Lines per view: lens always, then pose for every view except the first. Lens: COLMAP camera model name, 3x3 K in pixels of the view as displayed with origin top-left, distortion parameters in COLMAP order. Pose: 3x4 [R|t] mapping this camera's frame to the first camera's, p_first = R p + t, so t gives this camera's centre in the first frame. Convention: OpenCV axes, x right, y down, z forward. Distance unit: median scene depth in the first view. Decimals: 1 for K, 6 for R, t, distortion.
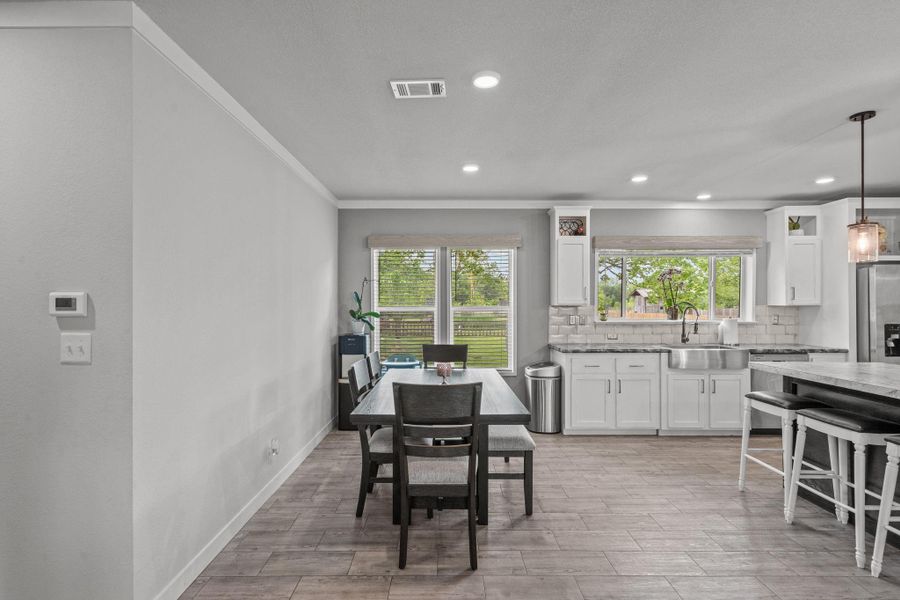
lens RADIAL K [[452.2, 0, 442.2], [0, 452.2, 303.2], [0, 0, 1]] dist [0.002789, 0.000546]
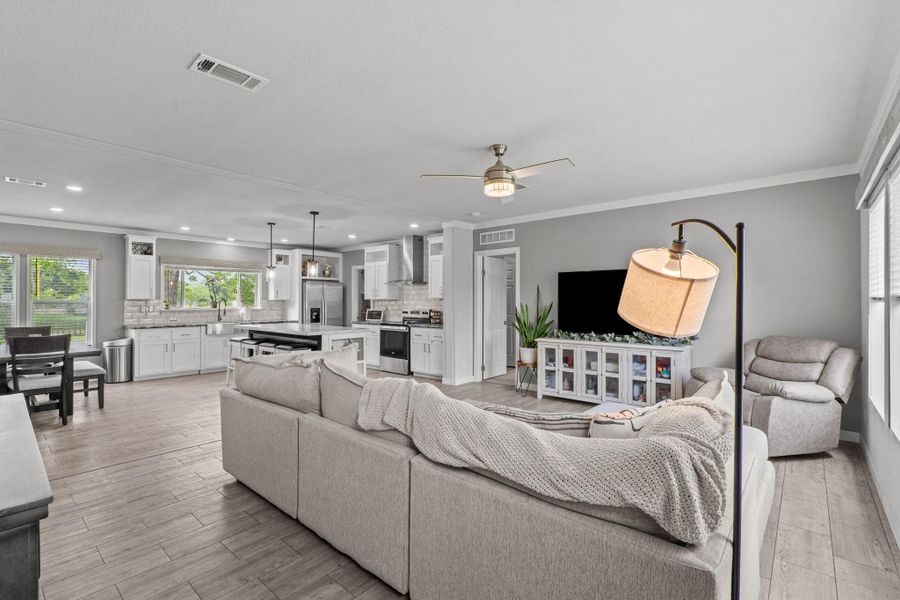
lens RADIAL K [[412.9, 0, 443.5], [0, 412.9, 300.8], [0, 0, 1]] dist [-0.000004, 0.000663]
pose [[0.656909, 0.001492, 0.753969, -0.101733], [-0.001740, 0.999998, -0.000463, 0.008633], [-0.753968, -0.001008, 0.656910, -0.712308]]
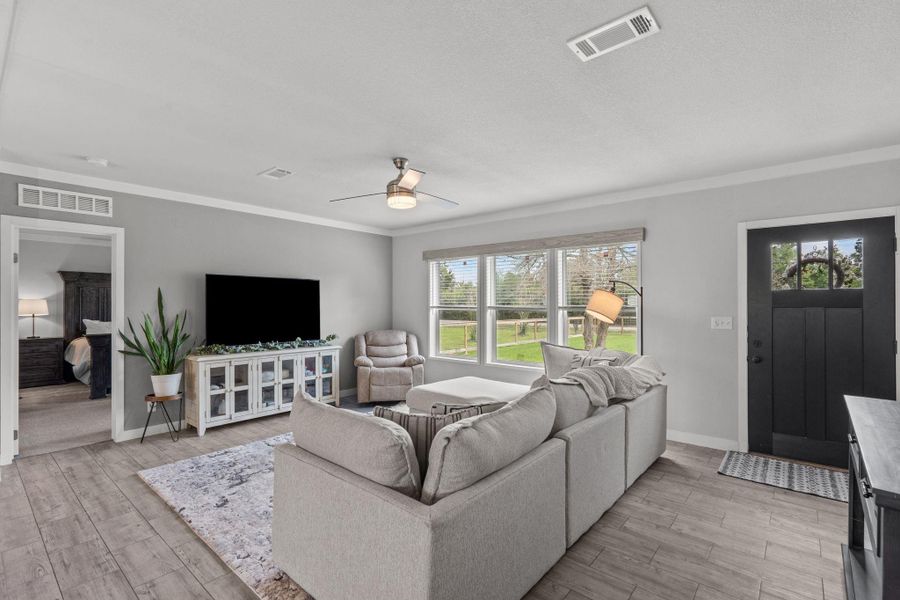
lens RADIAL K [[415.3, 0, 440.9], [0, 415.3, 305.3], [0, 0, 1]] dist [-0.003015, 0.000076]
pose [[-0.759778, 0.001127, 0.650181, -0.038534], [-0.000601, 0.999997, -0.002435, 0.001557], [-0.650182, -0.002241, -0.759775, 0.146169]]
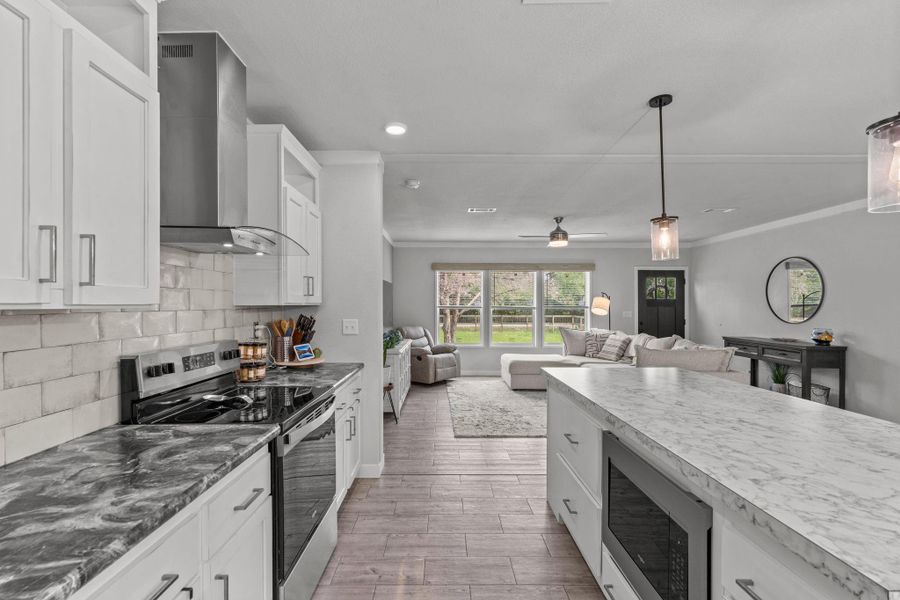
lens RADIAL K [[412.9, 0, 443.5], [0, 412.9, 300.8], [0, 0, 1]] dist [-0.000004, 0.000663]
pose [[-0.999965, -0.000152, -0.008319, 0.793198], [-0.000045, 0.999917, -0.012862, 0.001371], [0.008320, -0.012861, -0.999883, 0.806749]]
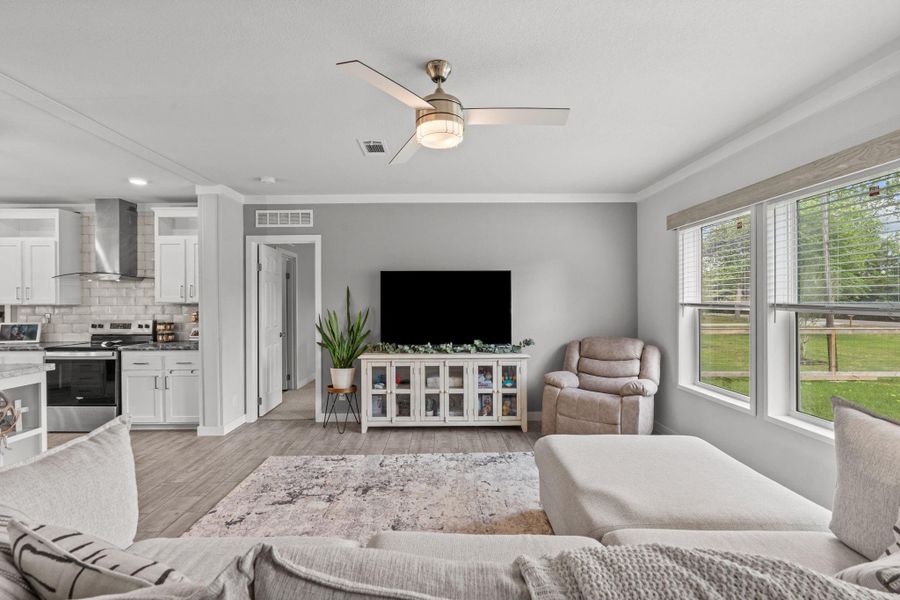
lens RADIAL K [[412.0, 0, 442.8], [0, 412.0, 304.2], [0, 0, 1]] dist [-0.000969, 0.000911]
pose [[-0.011709, -0.004410, 0.999922, 0.041686], [0.002043, 0.999988, 0.004434, -0.000861], [-0.999929, 0.002095, -0.011700, -0.336225]]
